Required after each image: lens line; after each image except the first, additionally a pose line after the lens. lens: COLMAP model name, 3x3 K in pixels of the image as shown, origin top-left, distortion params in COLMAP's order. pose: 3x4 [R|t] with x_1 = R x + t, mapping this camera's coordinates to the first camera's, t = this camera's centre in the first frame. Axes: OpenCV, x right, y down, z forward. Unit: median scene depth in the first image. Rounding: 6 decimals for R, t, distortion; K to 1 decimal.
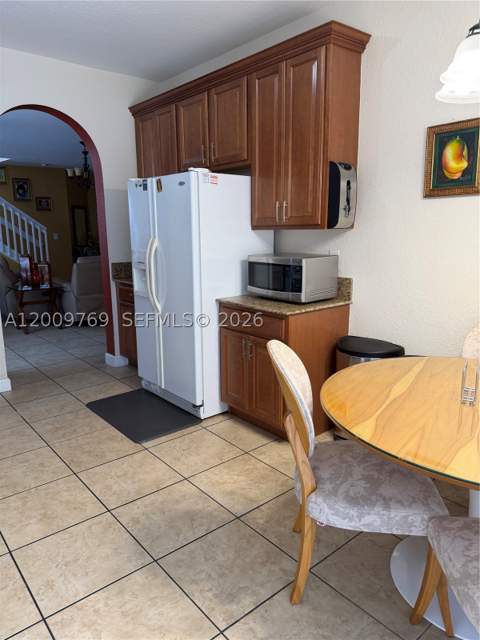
lens RADIAL K [[458.7, 0, 237.6], [0, 458.7, 322.7], [0, 0, 1]] dist [0.011415, -0.003343]
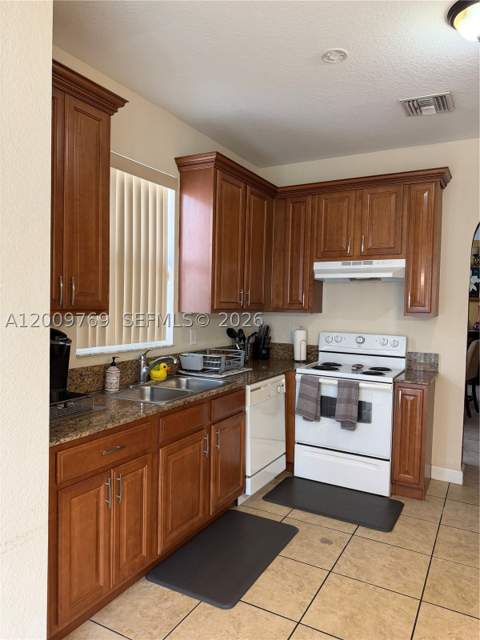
lens RADIAL K [[457.0, 0, 240.0], [0, 457.0, 320.0], [0, 0, 1]] dist [0.044045, -0.042099]
pose [[0.365115, 0.054125, -0.929388, 0.316441], [-0.220084, 0.975029, -0.029678, -0.084267], [0.904574, 0.215379, 0.367910, 0.299291]]
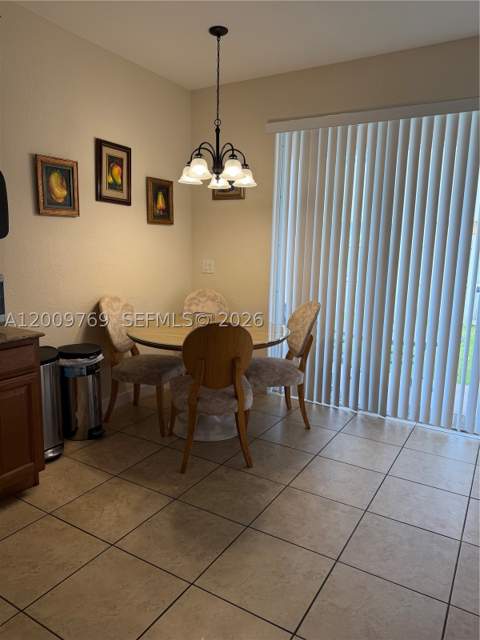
lens RADIAL K [[457.0, 0, 240.0], [0, 457.0, 320.0], [0, 0, 1]] dist [0.044045, -0.042099]
pose [[-0.329404, -0.158922, 0.930719, -0.952490], [0.175151, 0.958339, 0.225629, -0.203262], [-0.927801, 0.237339, -0.287845, 0.996399]]
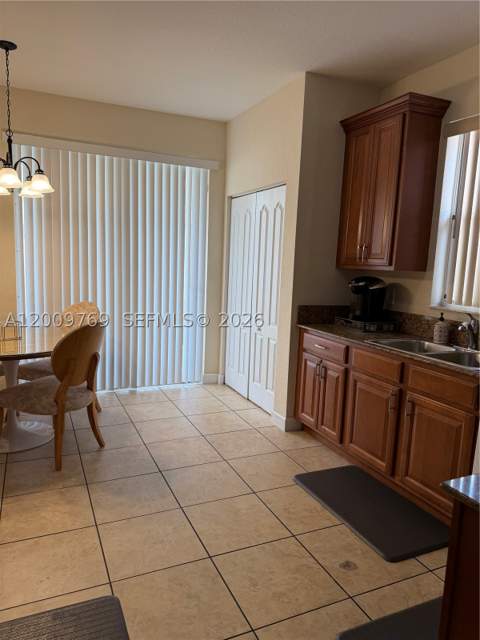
lens RADIAL K [[457.0, 0, 240.0], [0, 457.0, 320.0], [0, 0, 1]] dist [0.044045, -0.042099]
pose [[-0.964353, -0.063282, 0.256939, -0.645091], [0.026271, 0.943291, 0.330926, -0.370681], [-0.263310, 0.325880, -0.908003, 1.745423]]
